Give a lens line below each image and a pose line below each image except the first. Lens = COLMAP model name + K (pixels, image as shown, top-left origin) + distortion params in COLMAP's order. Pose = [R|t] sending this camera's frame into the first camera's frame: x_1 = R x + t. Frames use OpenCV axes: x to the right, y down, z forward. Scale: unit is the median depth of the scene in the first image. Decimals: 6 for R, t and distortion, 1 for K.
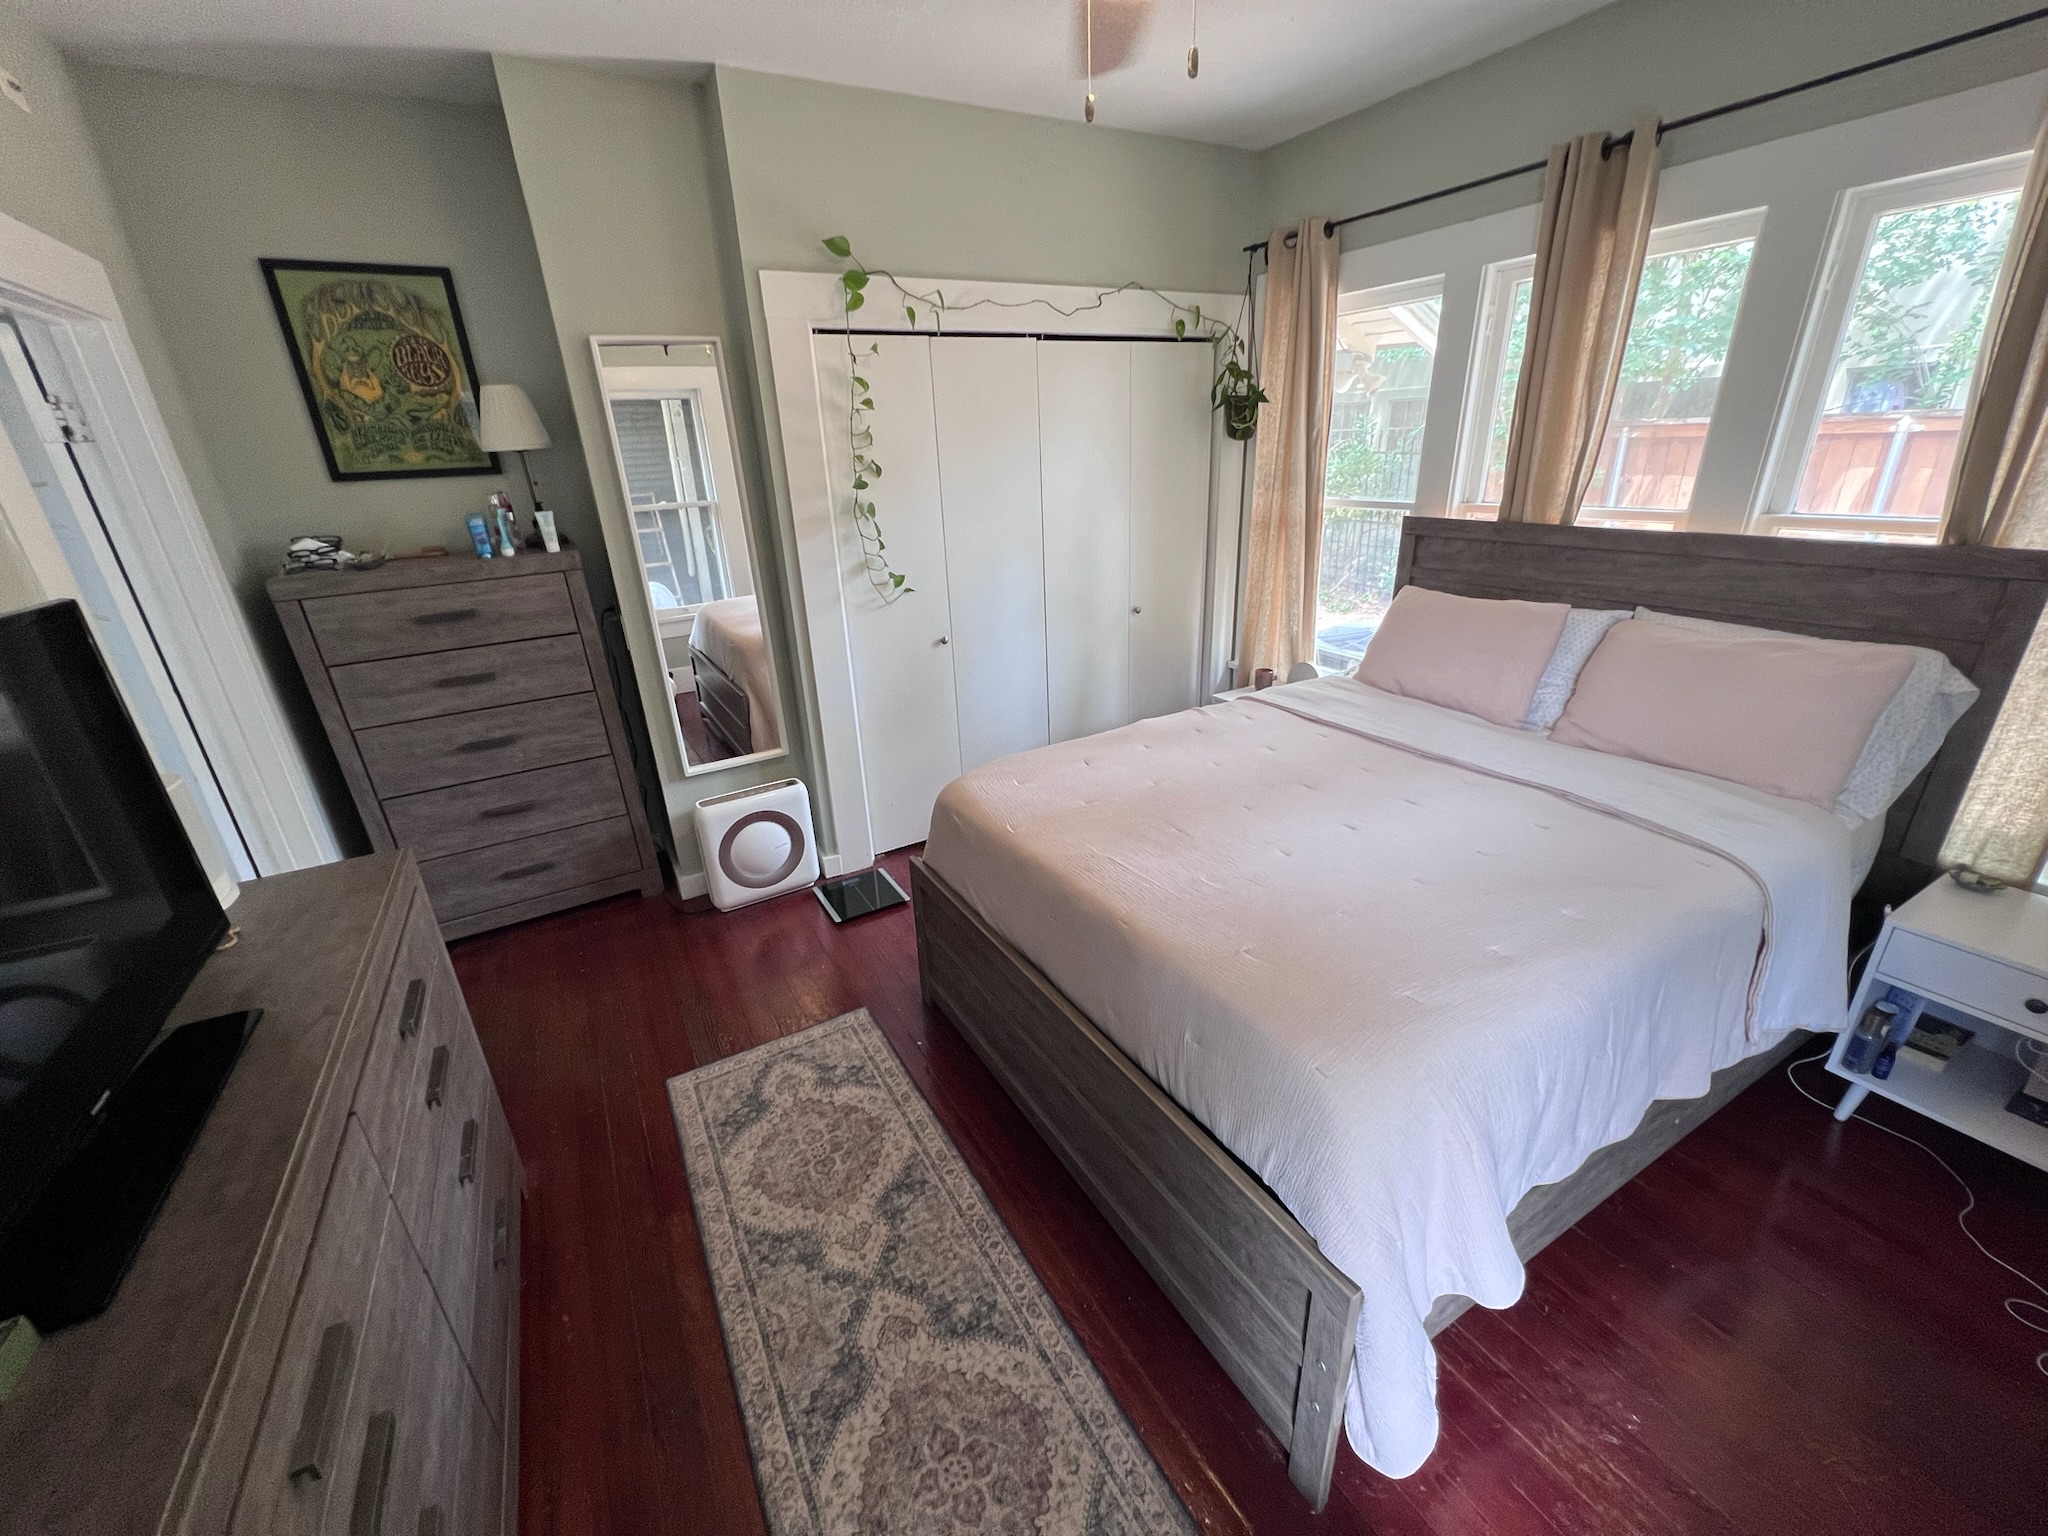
lens RADIAL K [[825.3, 0, 1022.7], [0, 825.3, 774.1], [0, 0, 1]] dist [-0.000597, -0.000367]
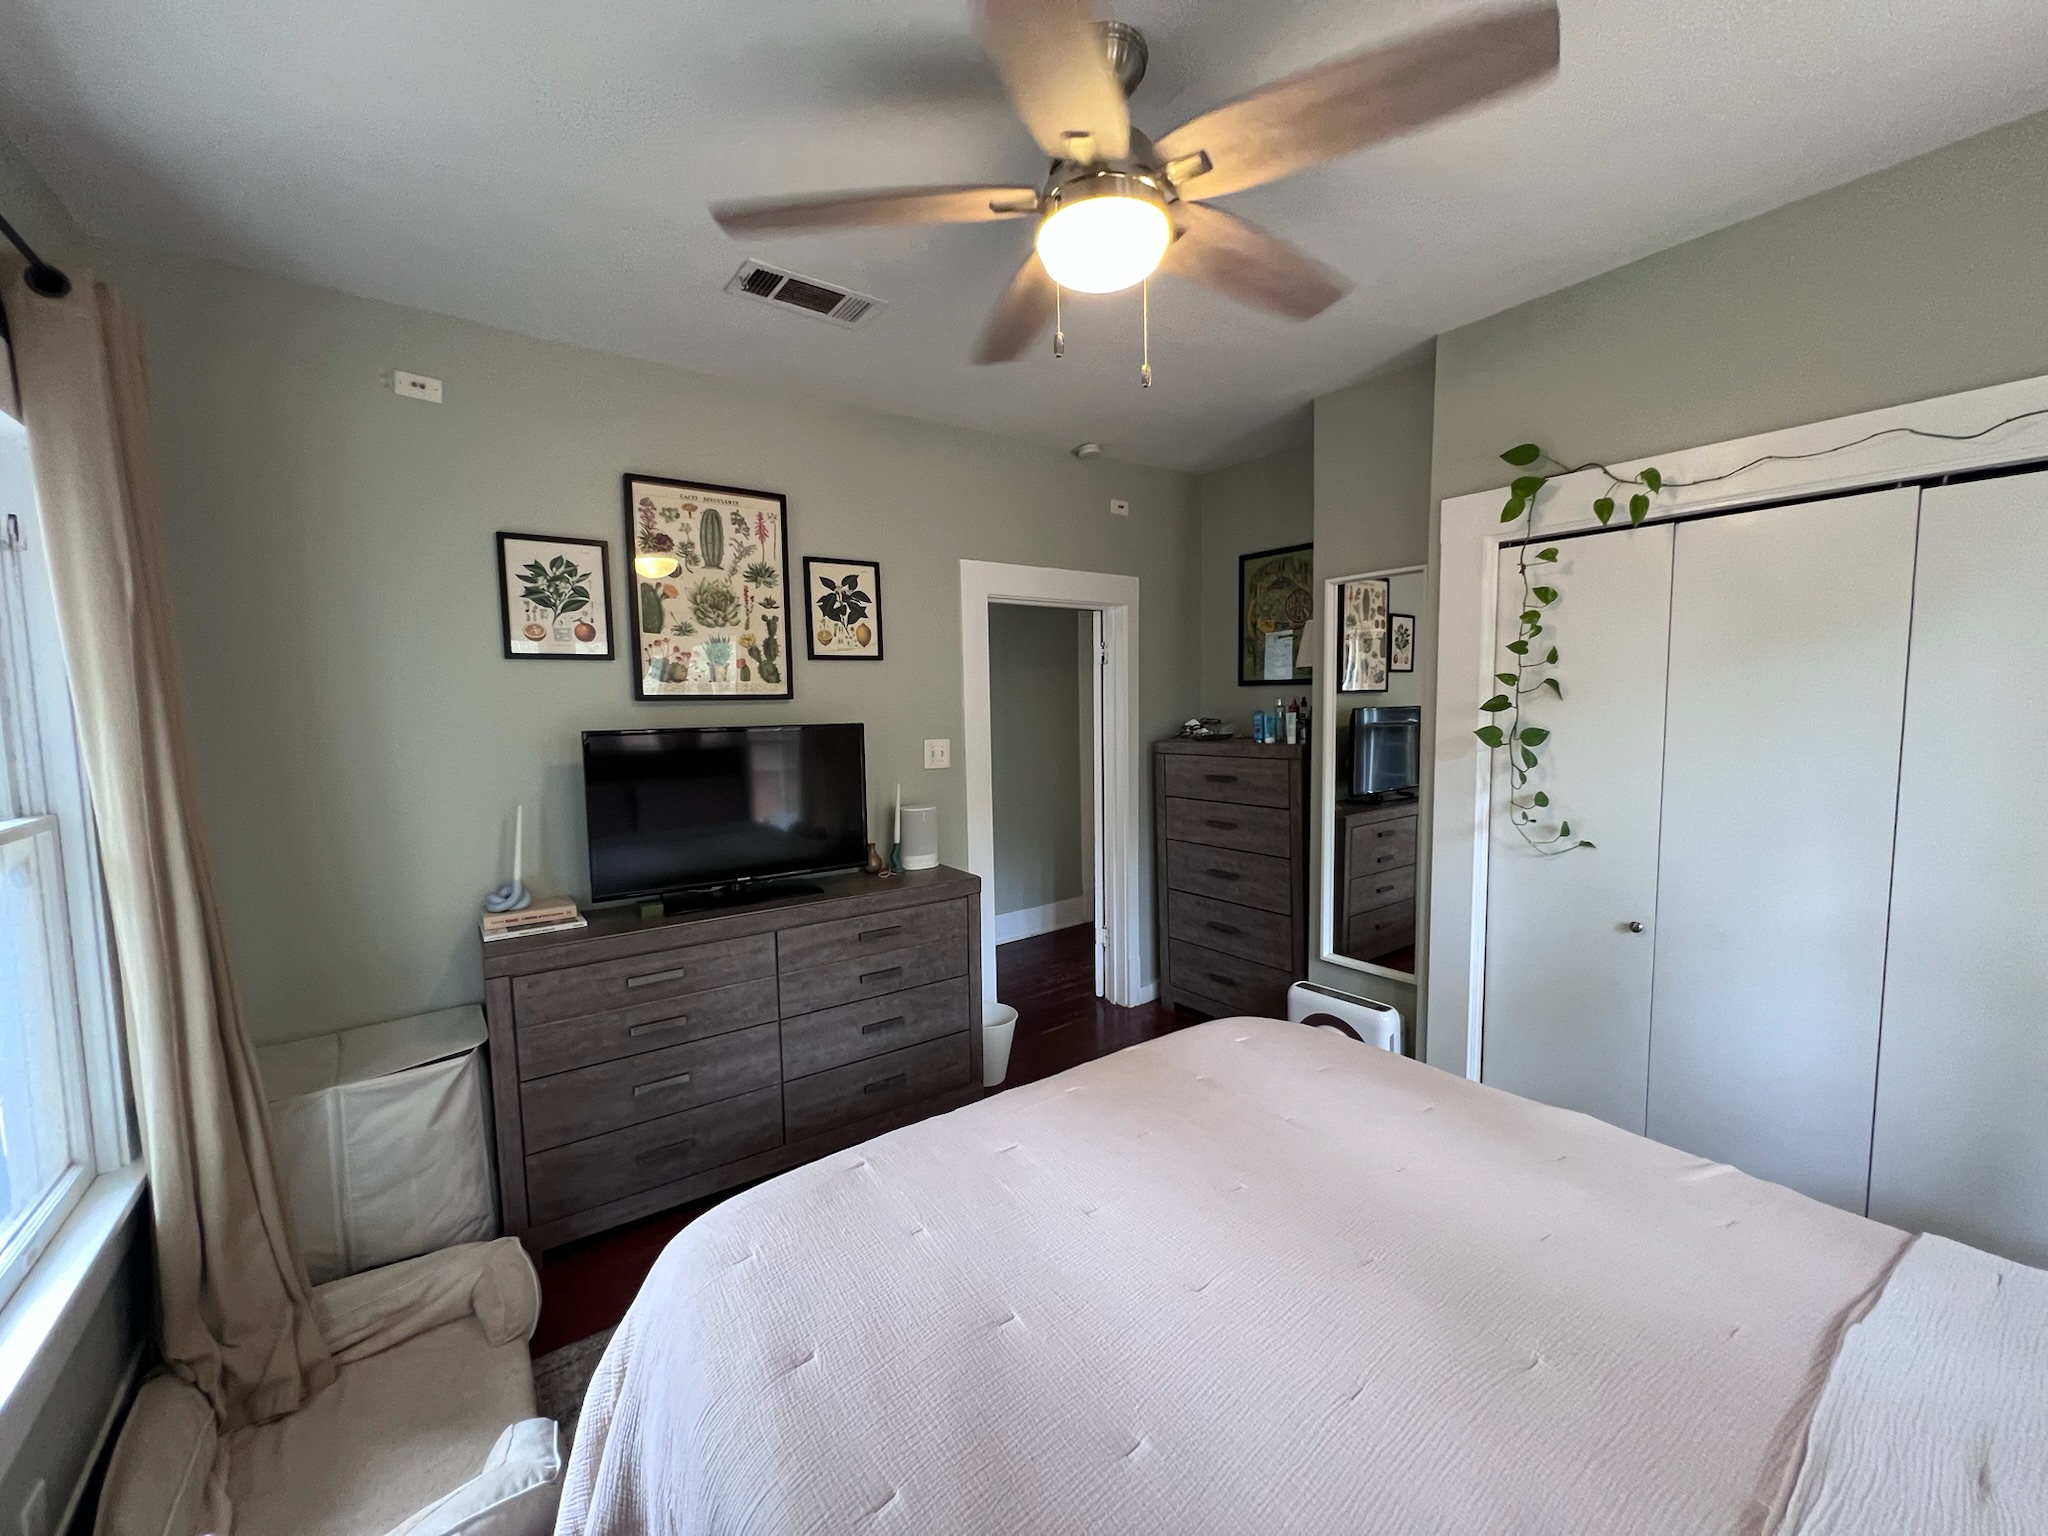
lens RADIAL K [[825.3, 0, 1022.7], [0, 825.3, 774.1], [0, 0, 1]] dist [-0.000597, -0.000367]
pose [[0.101617, 0.131324, -0.986118, 0.645274], [-0.359768, 0.929010, 0.086645, -0.196722], [0.927492, 0.345969, 0.141649, 0.483211]]
